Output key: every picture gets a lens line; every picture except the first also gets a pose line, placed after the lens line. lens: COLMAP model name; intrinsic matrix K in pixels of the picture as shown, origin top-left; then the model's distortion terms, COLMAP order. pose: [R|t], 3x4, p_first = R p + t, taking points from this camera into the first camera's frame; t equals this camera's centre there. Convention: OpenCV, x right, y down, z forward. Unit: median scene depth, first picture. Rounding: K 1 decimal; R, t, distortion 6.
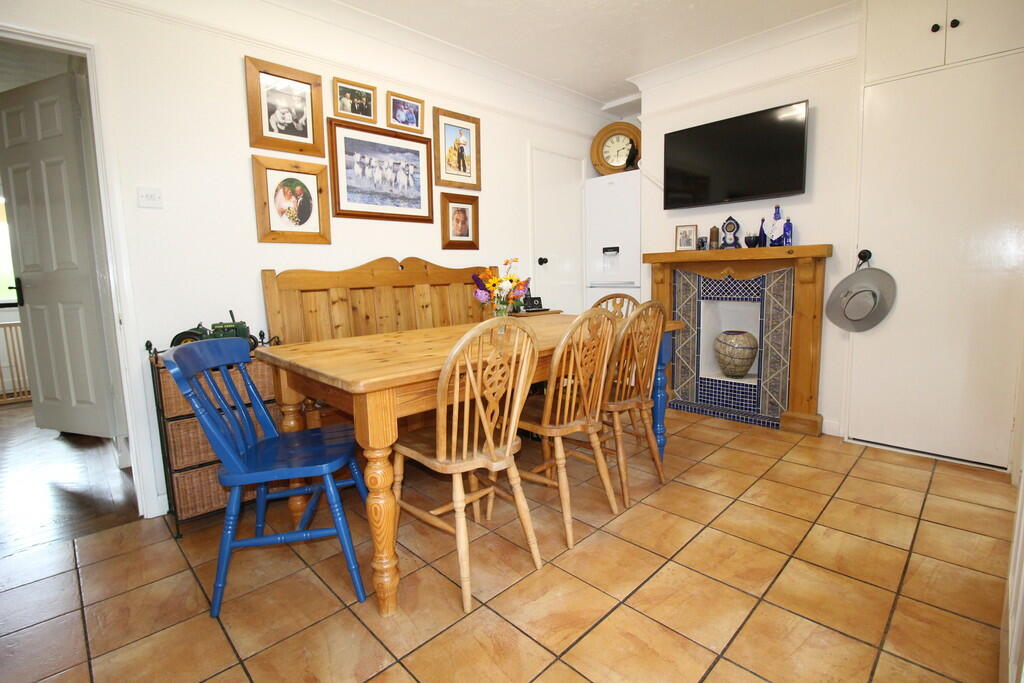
lens RADIAL K [[477.1, 0, 516.6], [0, 477.1, 326.7], [0, 0, 1]] dist [0.004355, -0.014075]
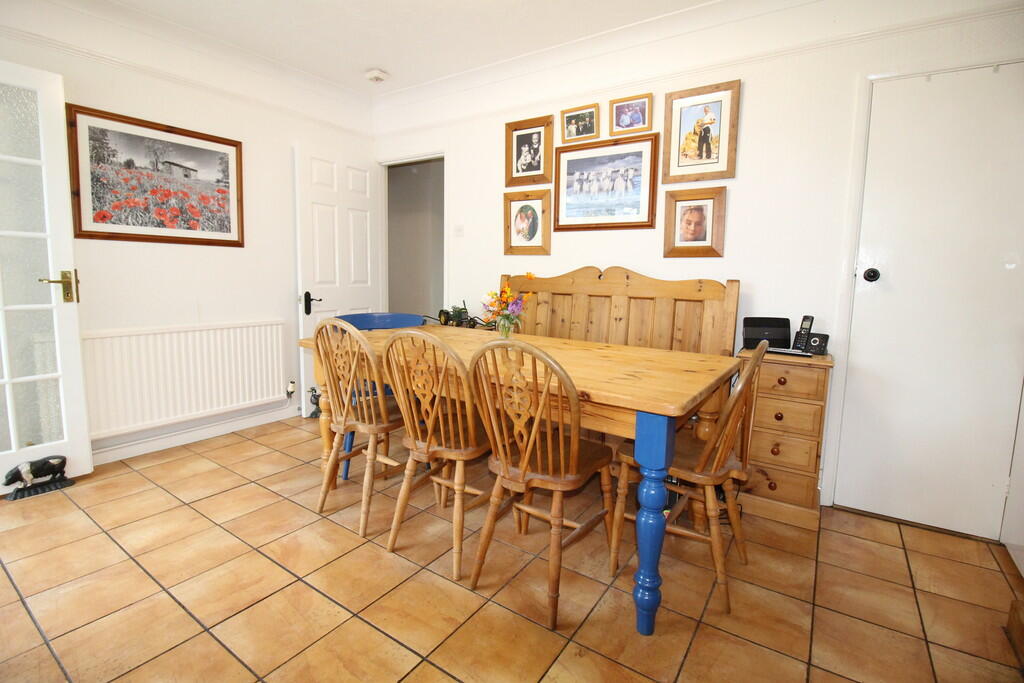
lens RADIAL K [[477.1, 0, 516.6], [0, 477.1, 326.7], [0, 0, 1]] dist [0.004355, -0.014075]
pose [[0.196390, 0.136414, -0.970990, 0.741781], [-0.139986, 0.984032, 0.109933, -0.112040], [0.970482, 0.114335, 0.212350, 0.661820]]
